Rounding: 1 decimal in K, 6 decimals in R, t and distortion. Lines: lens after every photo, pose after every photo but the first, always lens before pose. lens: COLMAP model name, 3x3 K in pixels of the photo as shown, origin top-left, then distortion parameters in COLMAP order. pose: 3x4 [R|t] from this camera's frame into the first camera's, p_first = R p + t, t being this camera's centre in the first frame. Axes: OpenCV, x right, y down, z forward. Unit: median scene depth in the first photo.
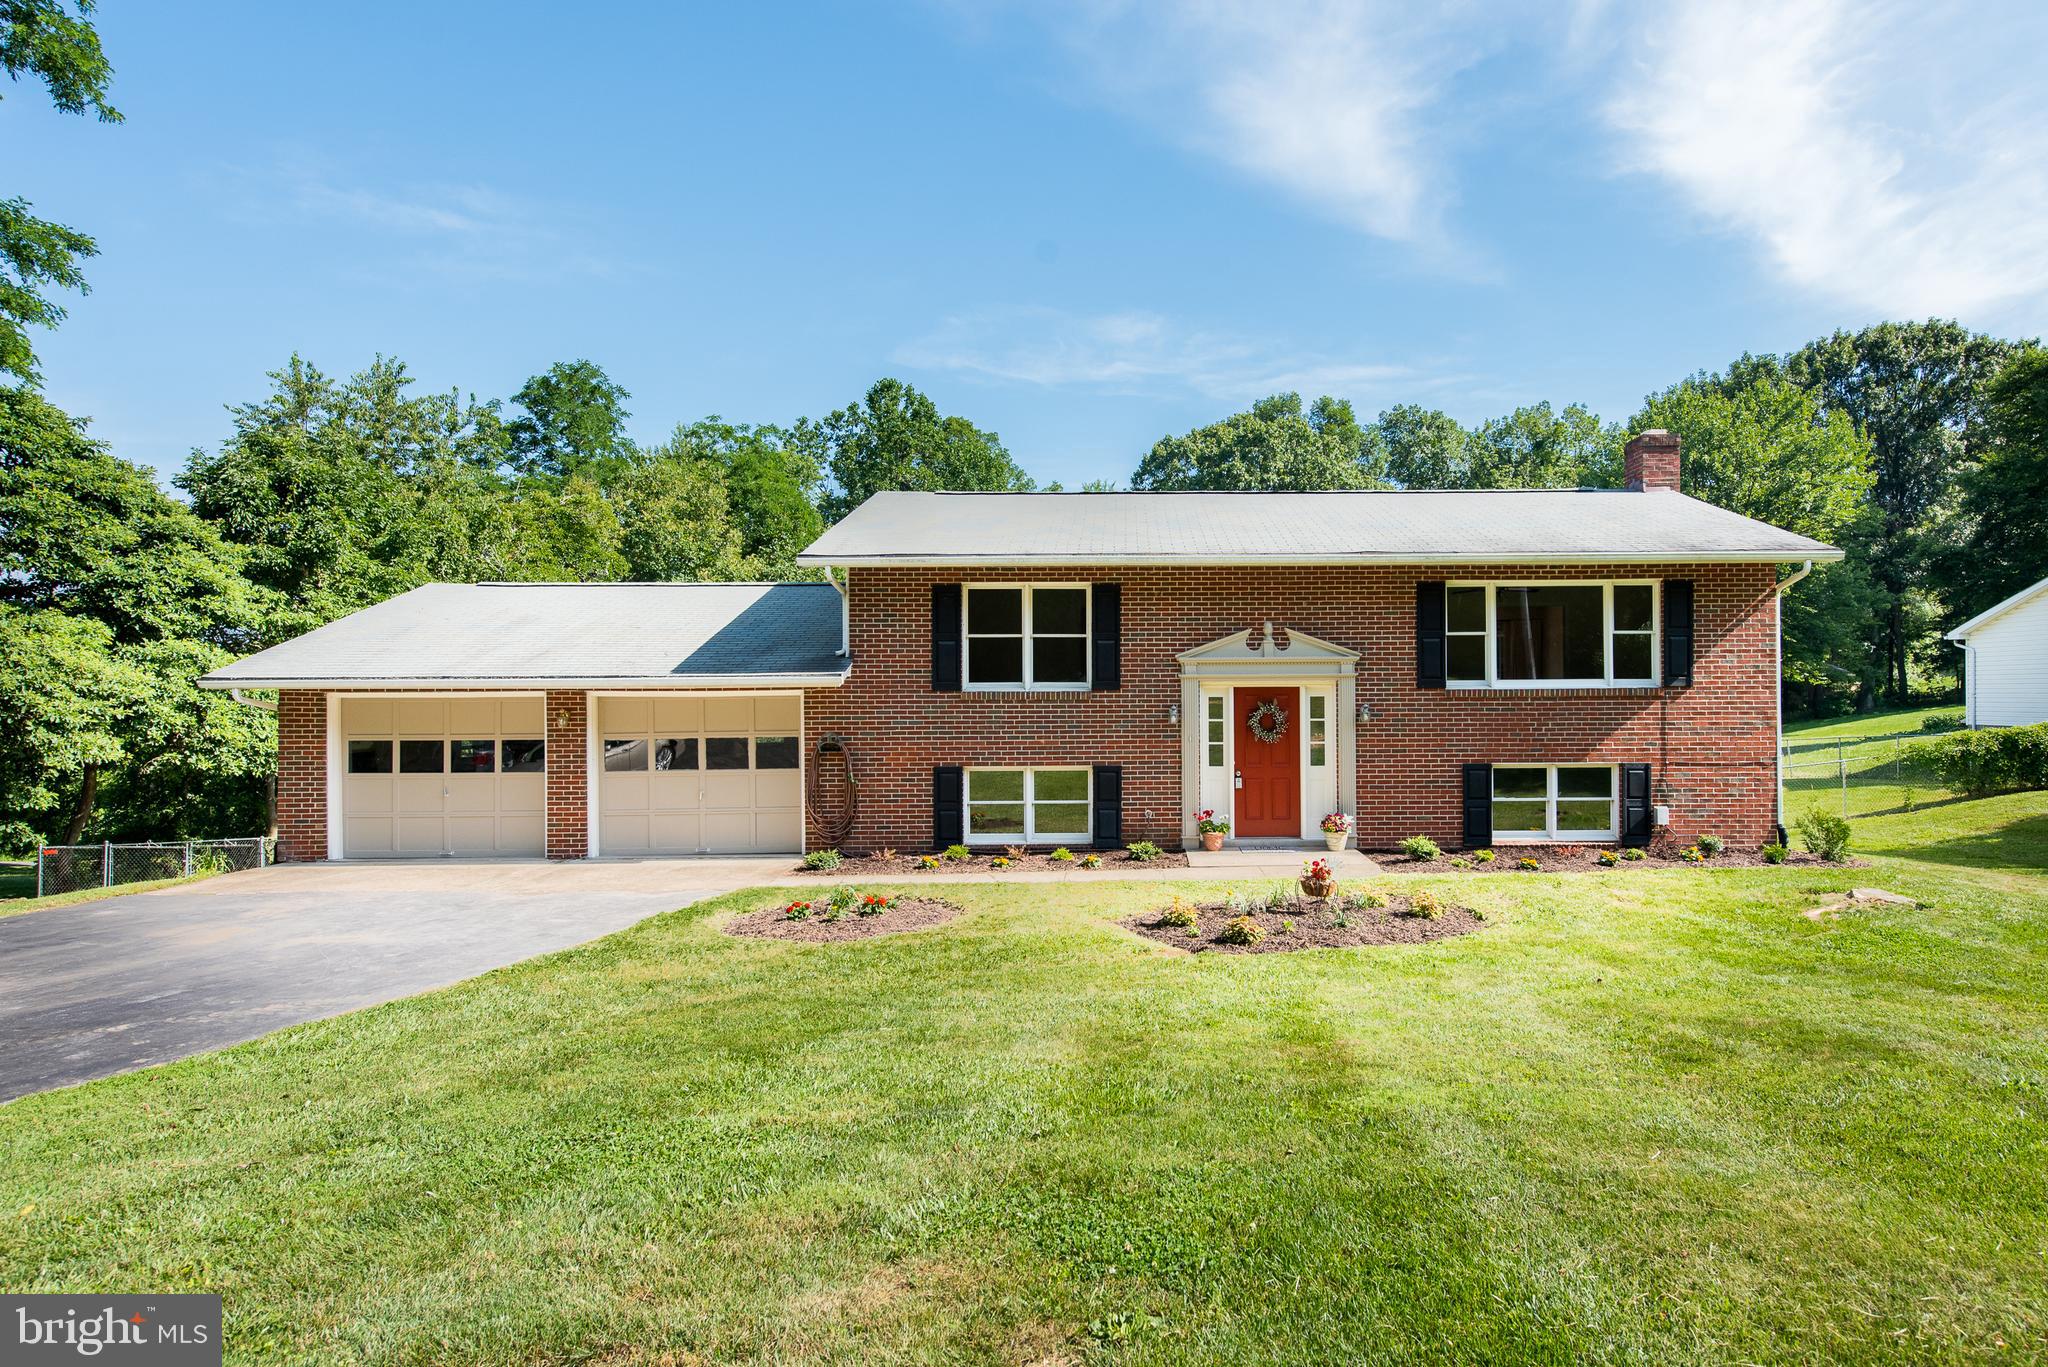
lens RADIAL K [[1193.5, 0, 1025.1], [0, 1193.5, 704.1], [0, 0, 1]] dist [0.031382, -0.022552]
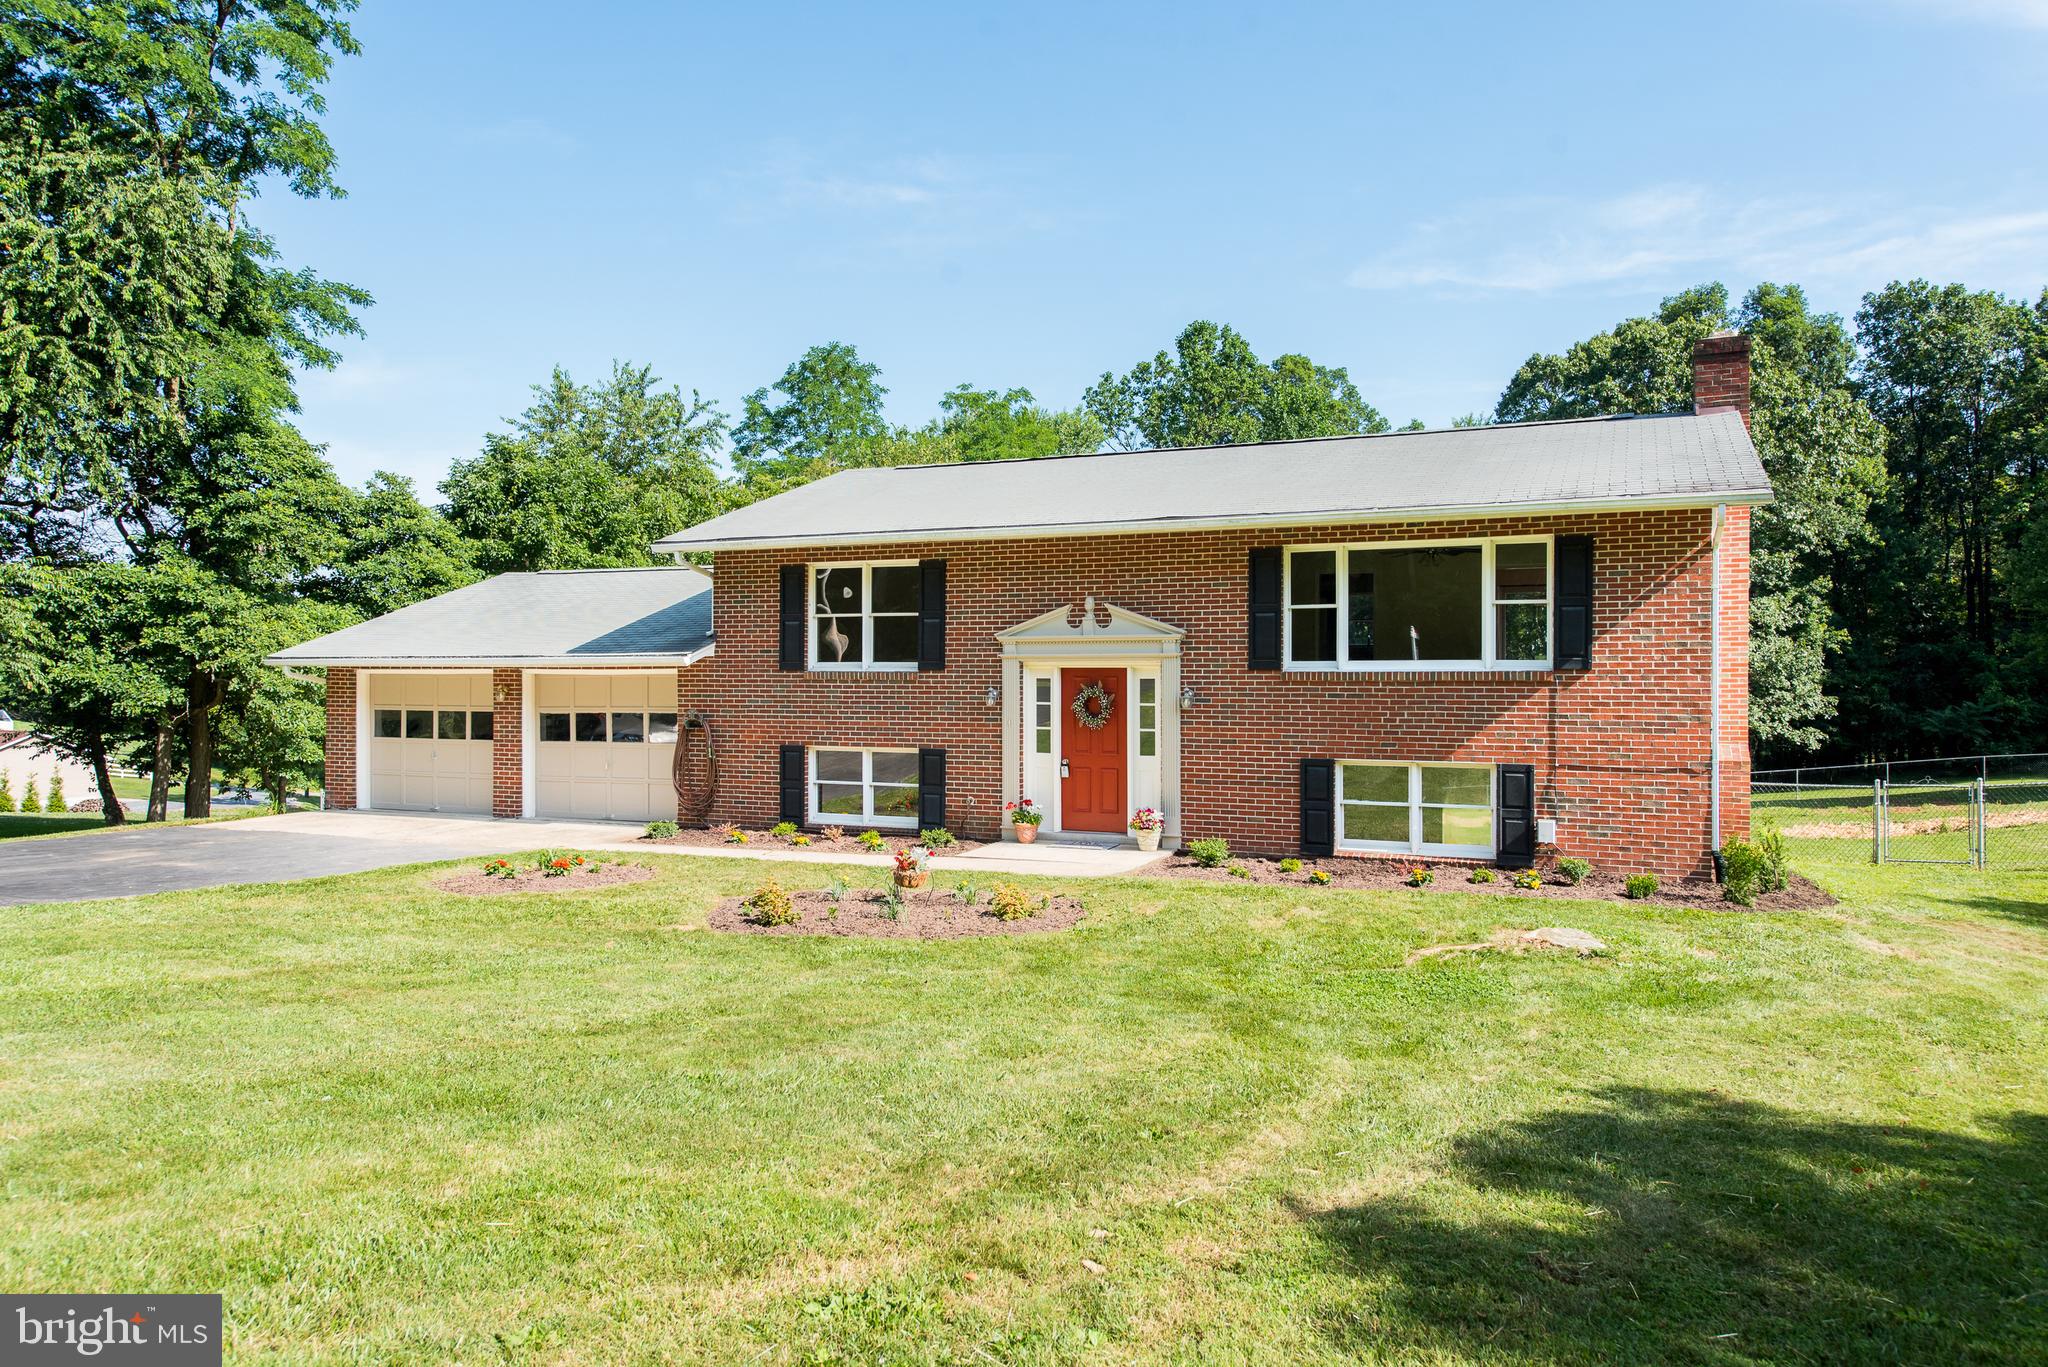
lens RADIAL K [[1375.3, 0, 1027.3], [0, 1375.3, 672.1], [0, 0, 1]] dist [0.053353, -0.055701]
pose [[0.908581, 0.005608, -0.417670, 0.596315], [-0.008682, 0.999947, -0.005461, -0.004856], [0.417618, 0.008588, 0.908582, 0.021171]]
